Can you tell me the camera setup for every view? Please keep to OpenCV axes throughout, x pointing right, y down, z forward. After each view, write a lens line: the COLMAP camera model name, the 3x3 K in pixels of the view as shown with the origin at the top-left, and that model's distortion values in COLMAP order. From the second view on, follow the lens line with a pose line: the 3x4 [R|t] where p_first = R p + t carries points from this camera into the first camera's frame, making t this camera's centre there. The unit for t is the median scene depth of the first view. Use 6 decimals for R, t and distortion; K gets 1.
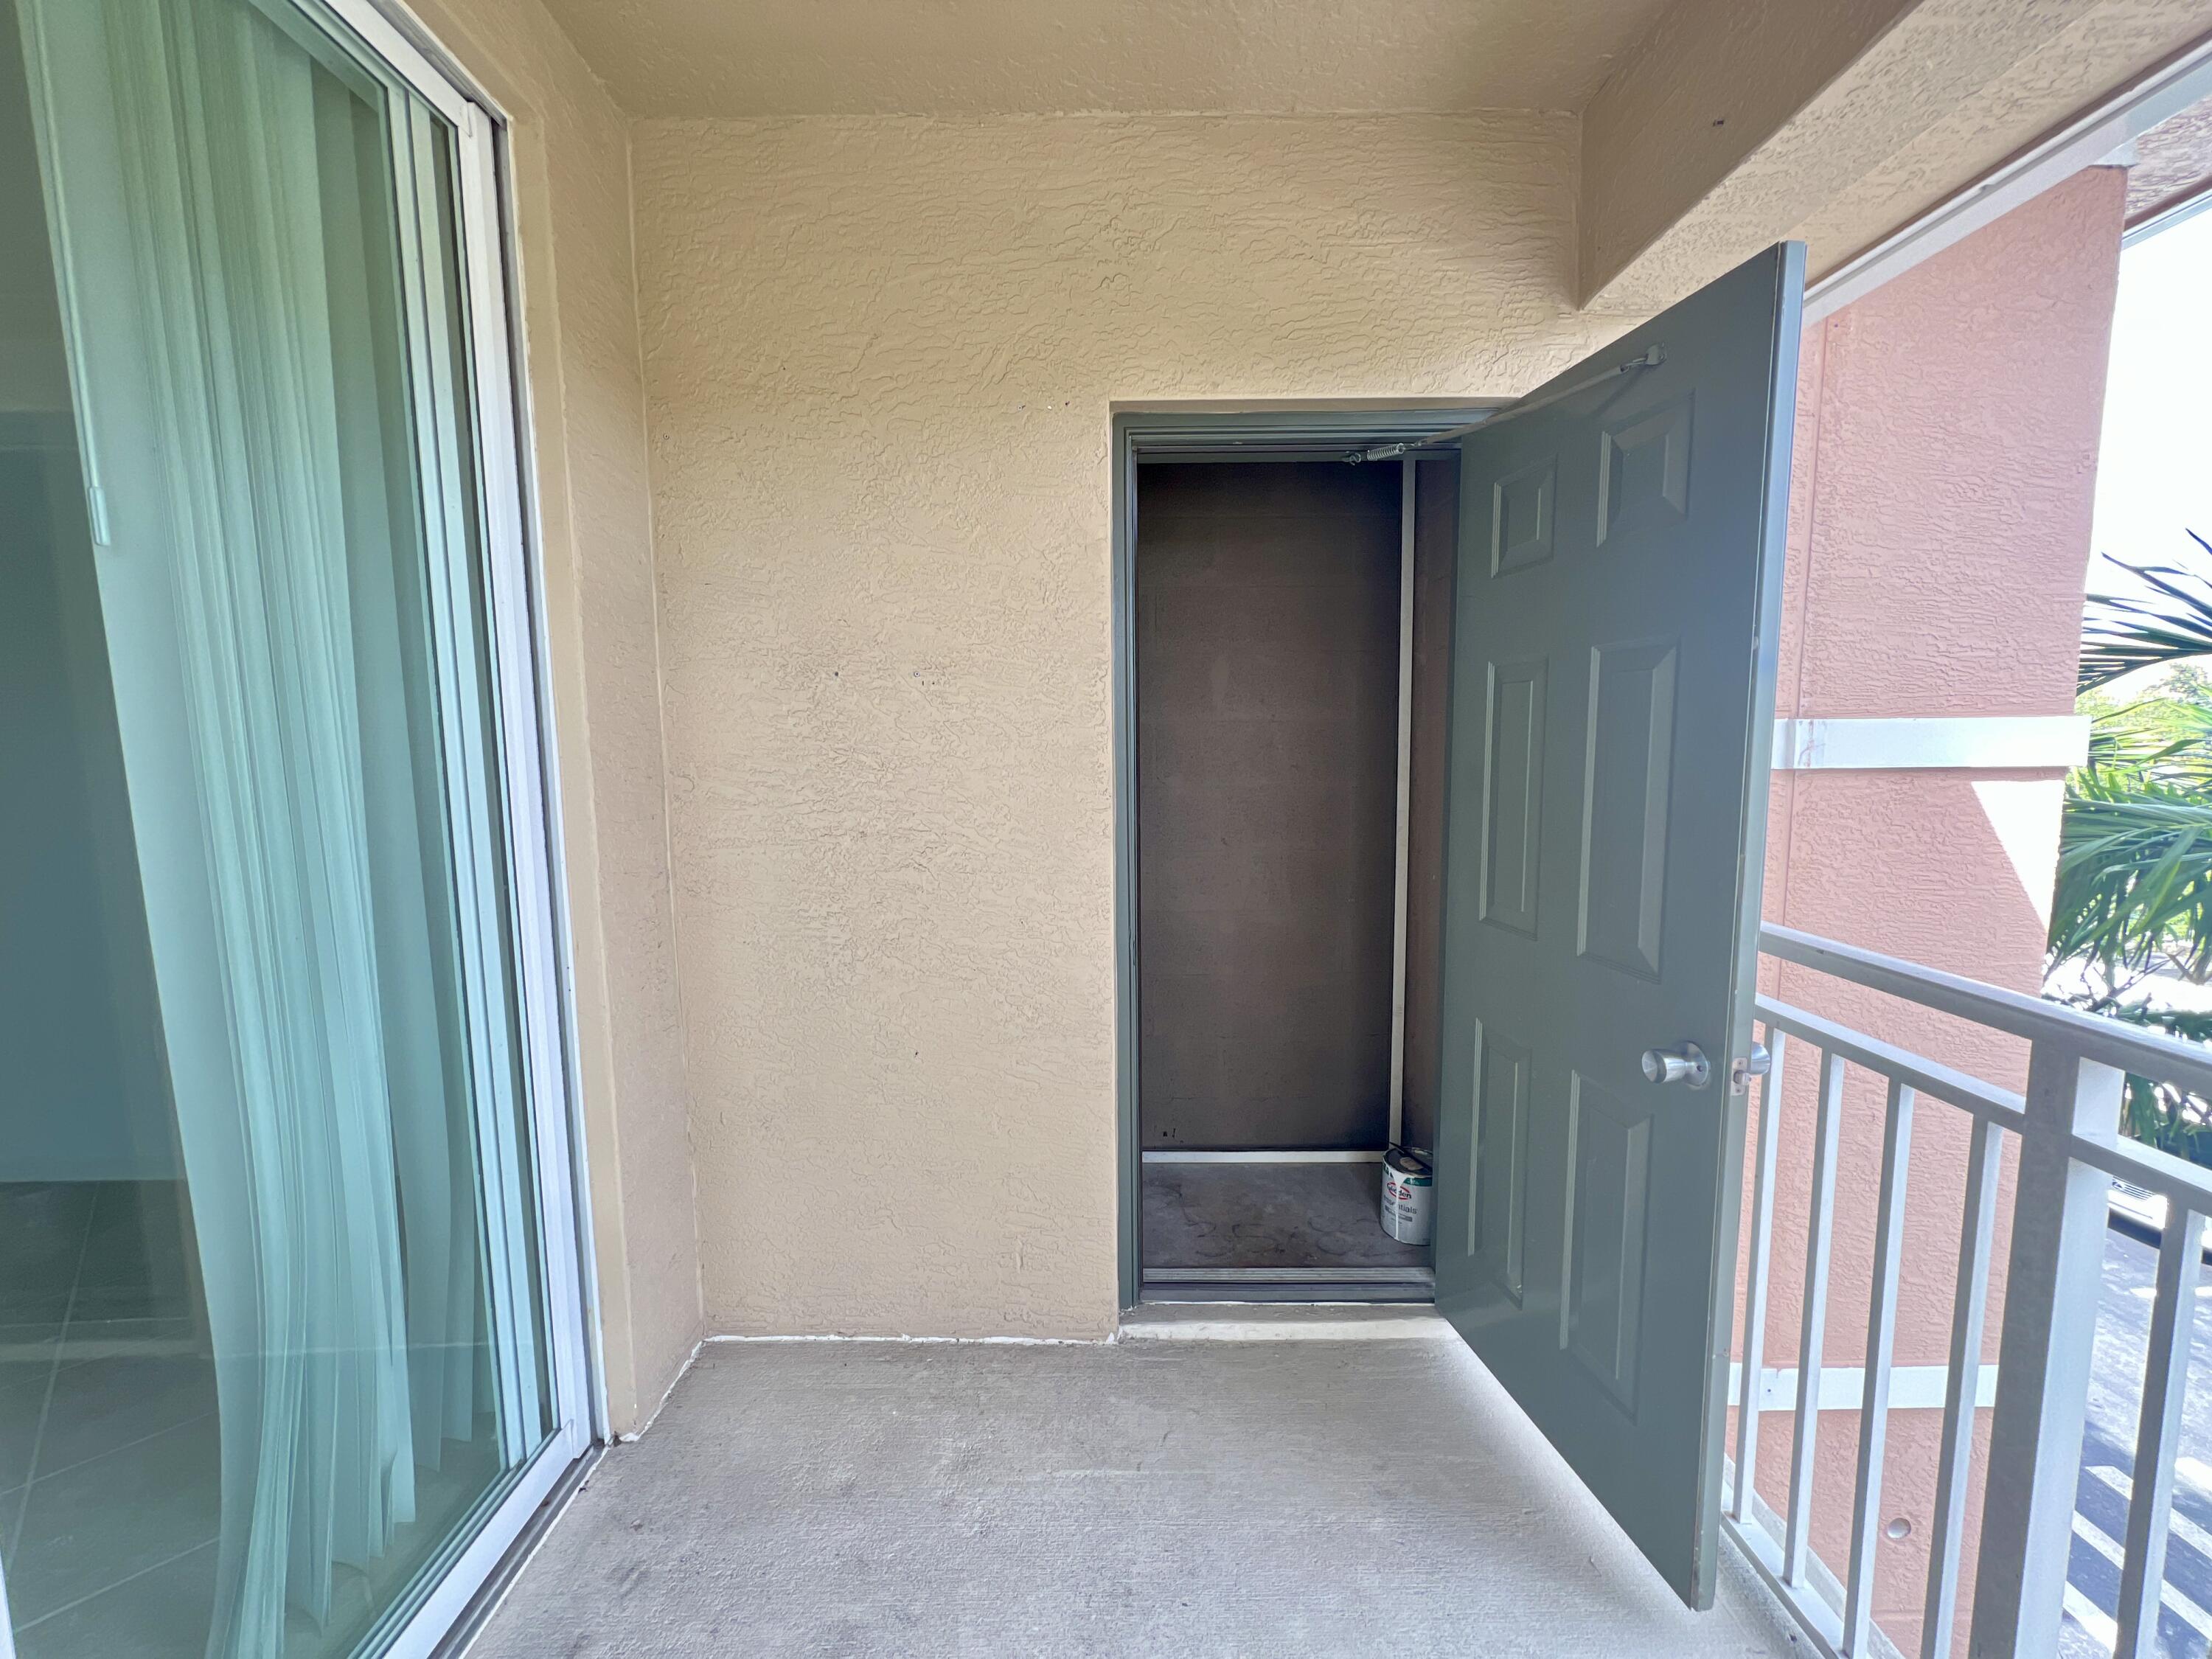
lens RADIAL K [[887.2, 0, 1106.0], [0, 887.2, 829.5], [0, 0, 1]] dist [0.000516, -0.000186]
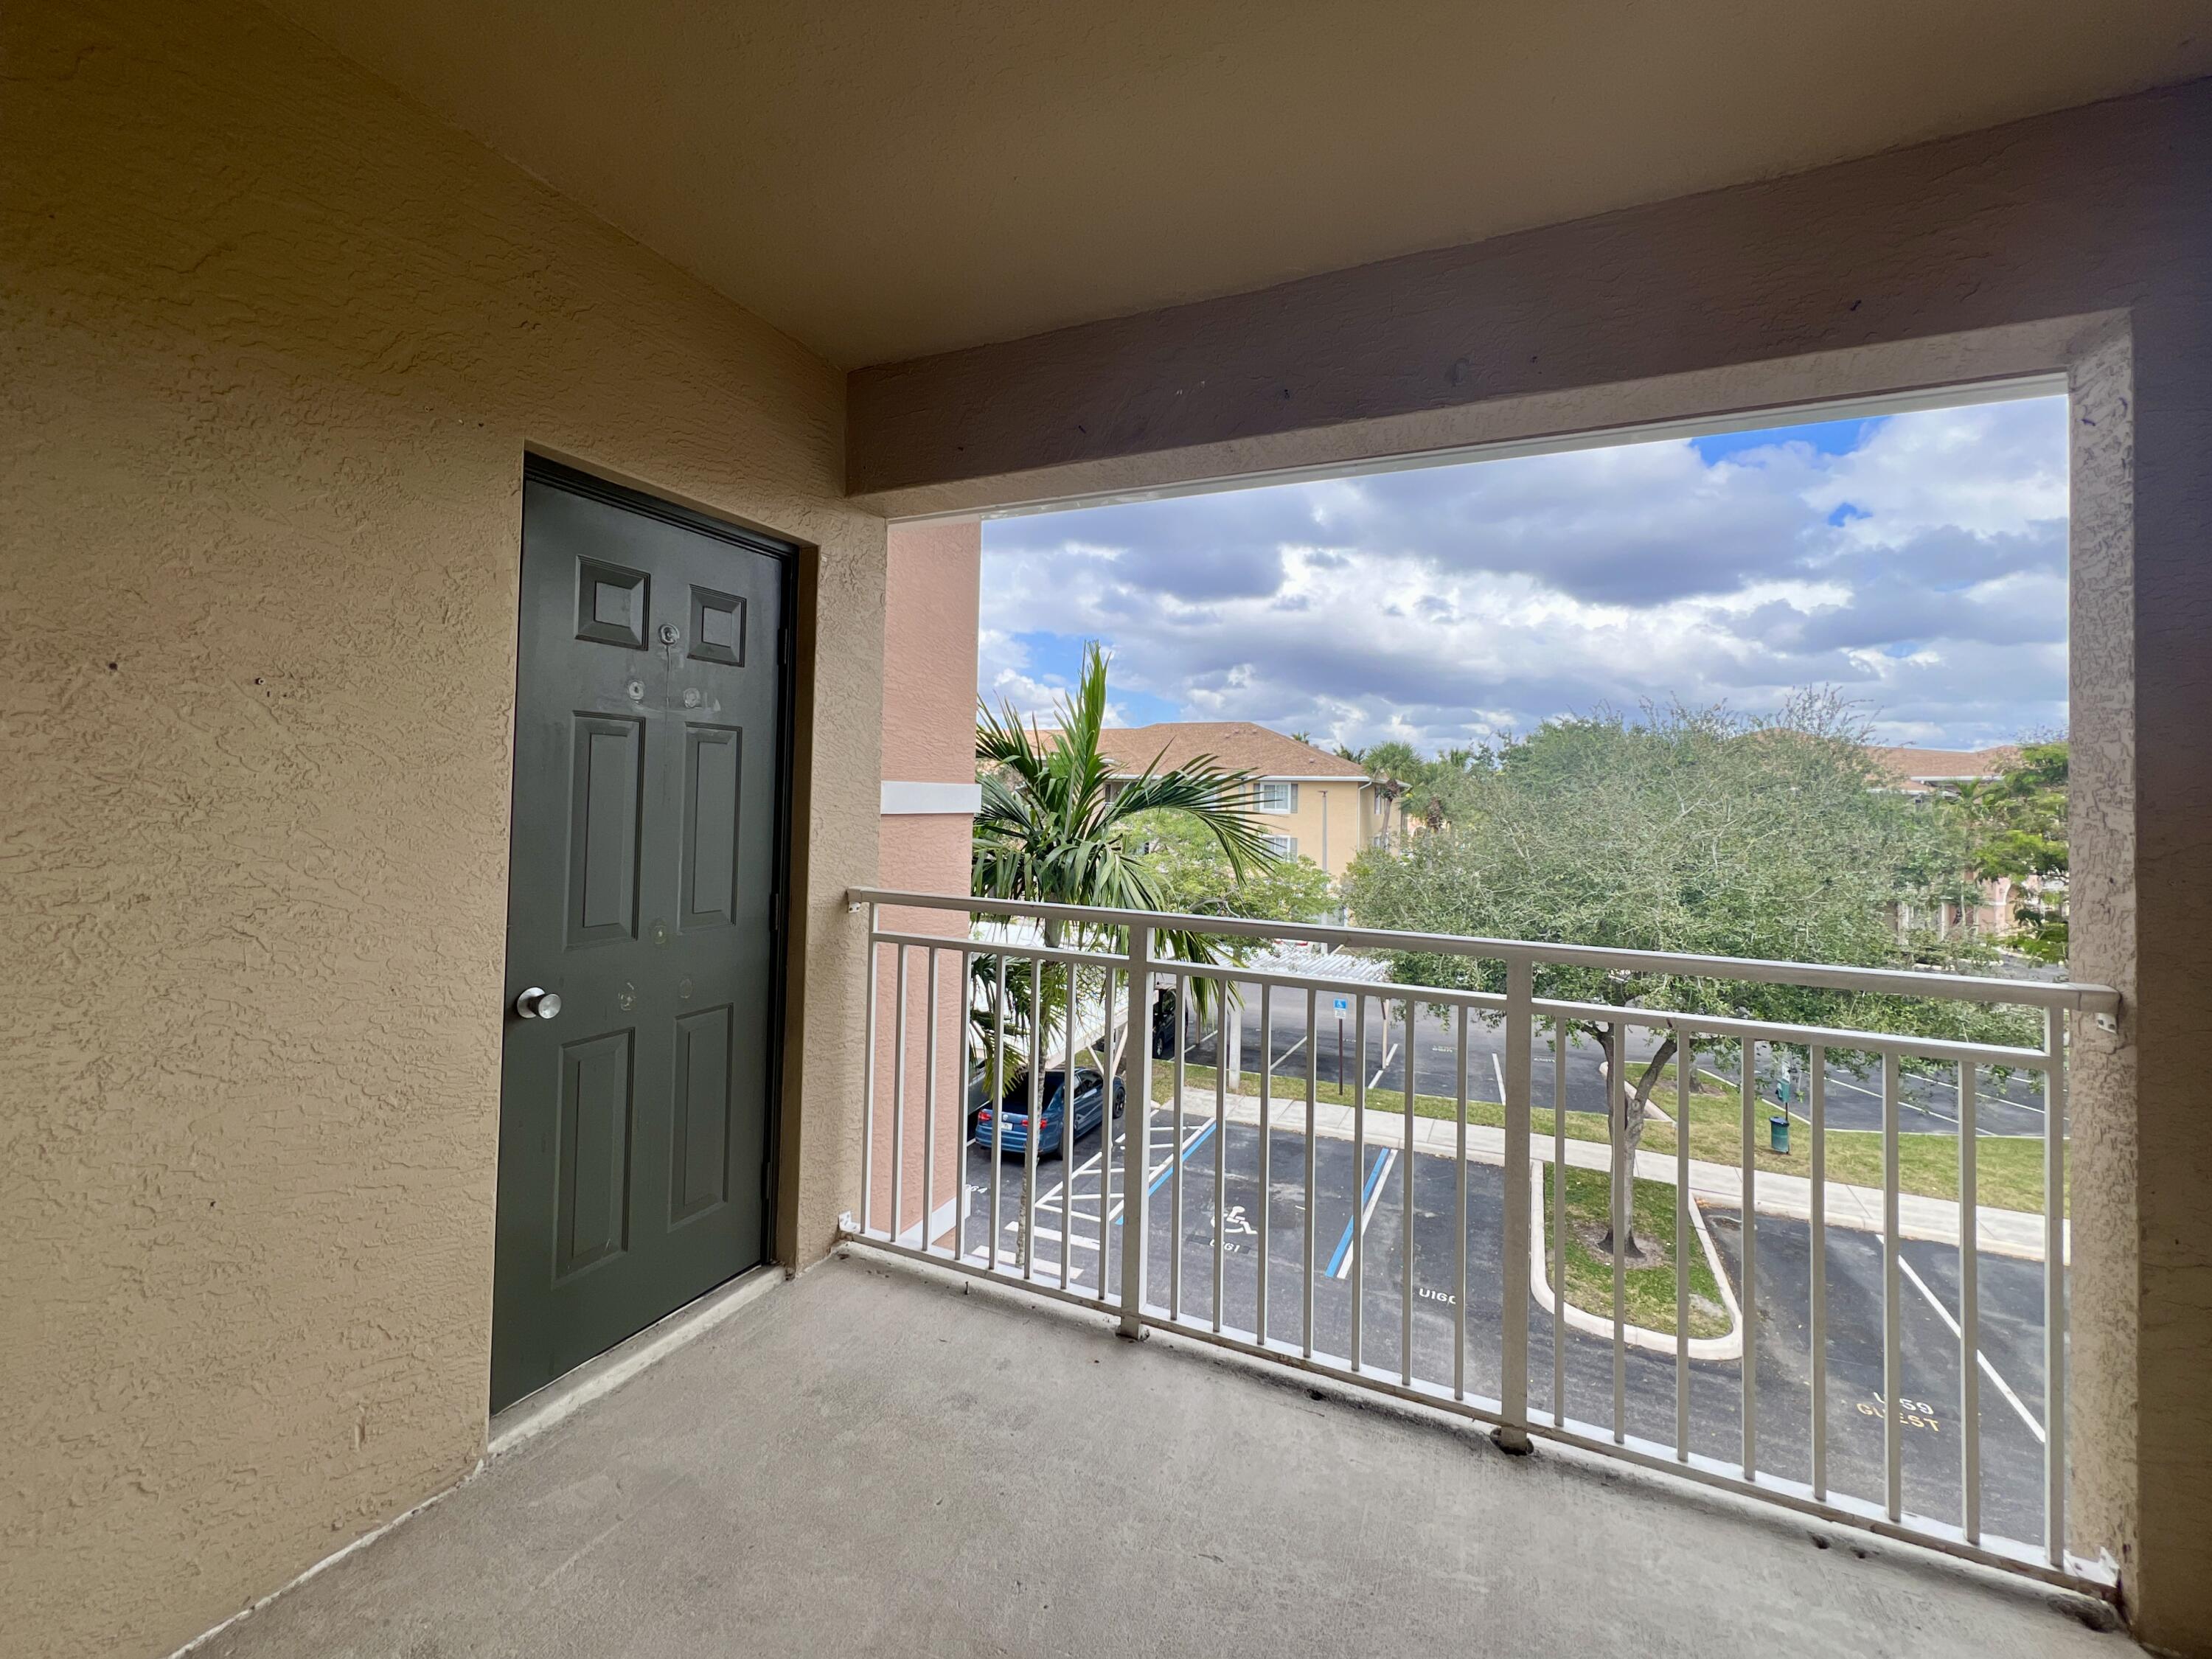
lens RADIAL K [[921.3, 0, 1105.2], [0, 921.3, 769.6], [0, 0, 1]] dist [-0.000088, 0.000313]
pose [[0.428969, 0.047339, 0.902078, -0.605618], [0.065019, 0.994418, -0.083103, 0.014356], [-0.900976, 0.094300, 0.423496, 0.009878]]
